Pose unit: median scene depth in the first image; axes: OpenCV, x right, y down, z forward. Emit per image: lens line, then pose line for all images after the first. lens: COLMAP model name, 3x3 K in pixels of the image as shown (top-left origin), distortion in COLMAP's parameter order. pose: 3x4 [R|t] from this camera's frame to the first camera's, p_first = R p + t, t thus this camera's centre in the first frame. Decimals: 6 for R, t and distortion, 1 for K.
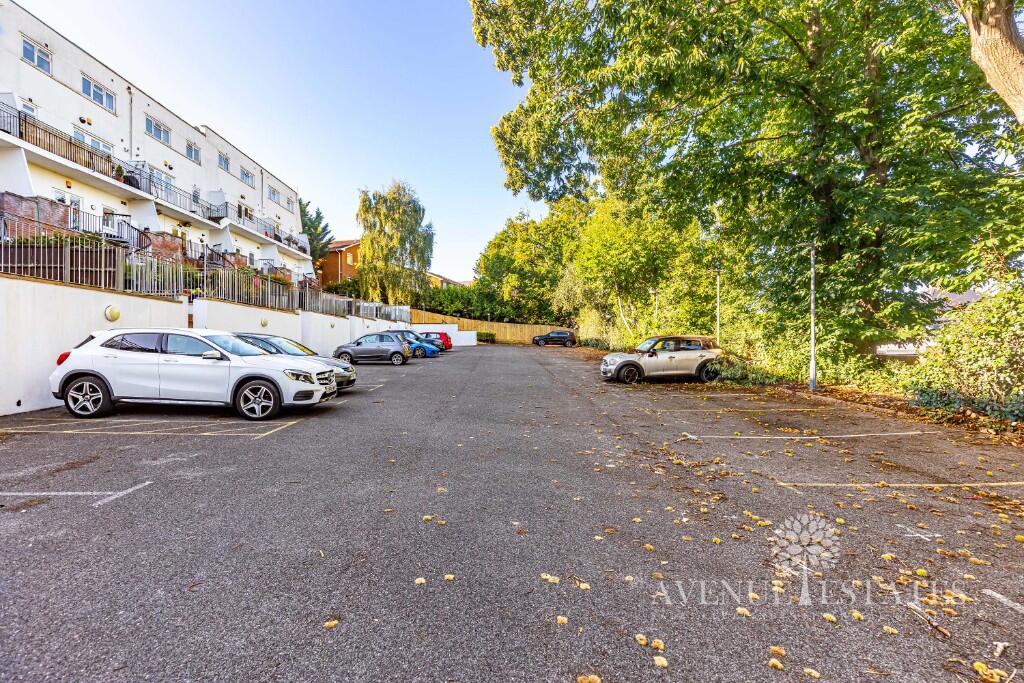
lens RADIAL K [[467.5, 0, 516.5], [0, 467.5, 344.3], [0, 0, 1]] dist [0.005243, -0.001146]
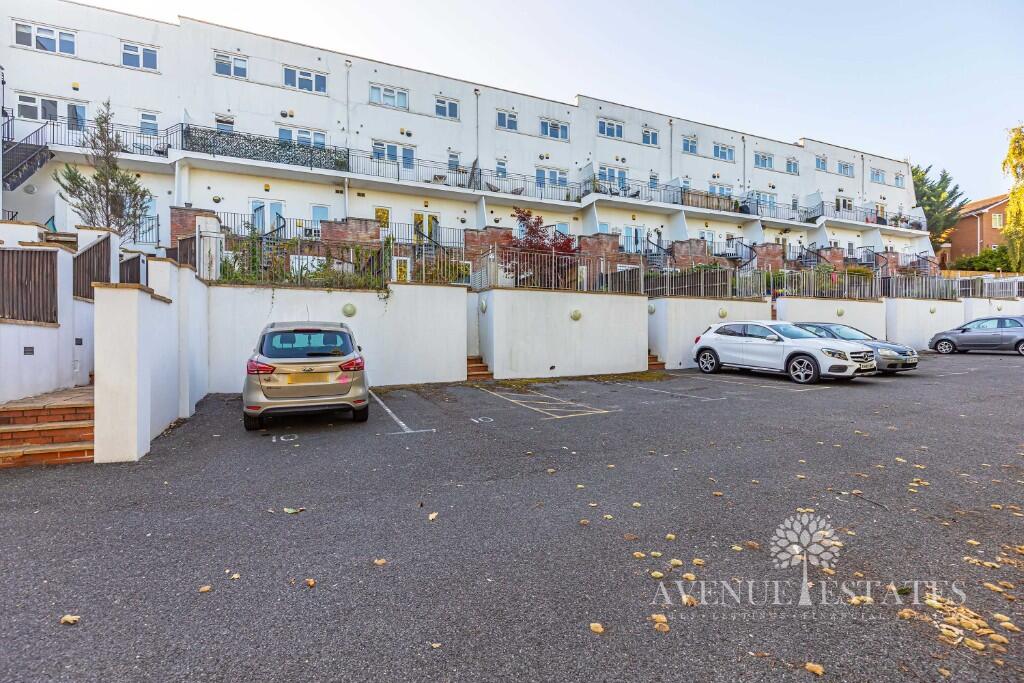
lens RADIAL K [[467.5, 0, 514.7], [0, 467.5, 339.9], [0, 0, 1]] dist [0.005243, -0.001146]
pose [[0.395994, -0.000393, -0.918253, 0.131413], [0.009869, 0.999944, 0.003828, 0.005252], [0.918200, -0.010578, 0.395976, -0.115505]]
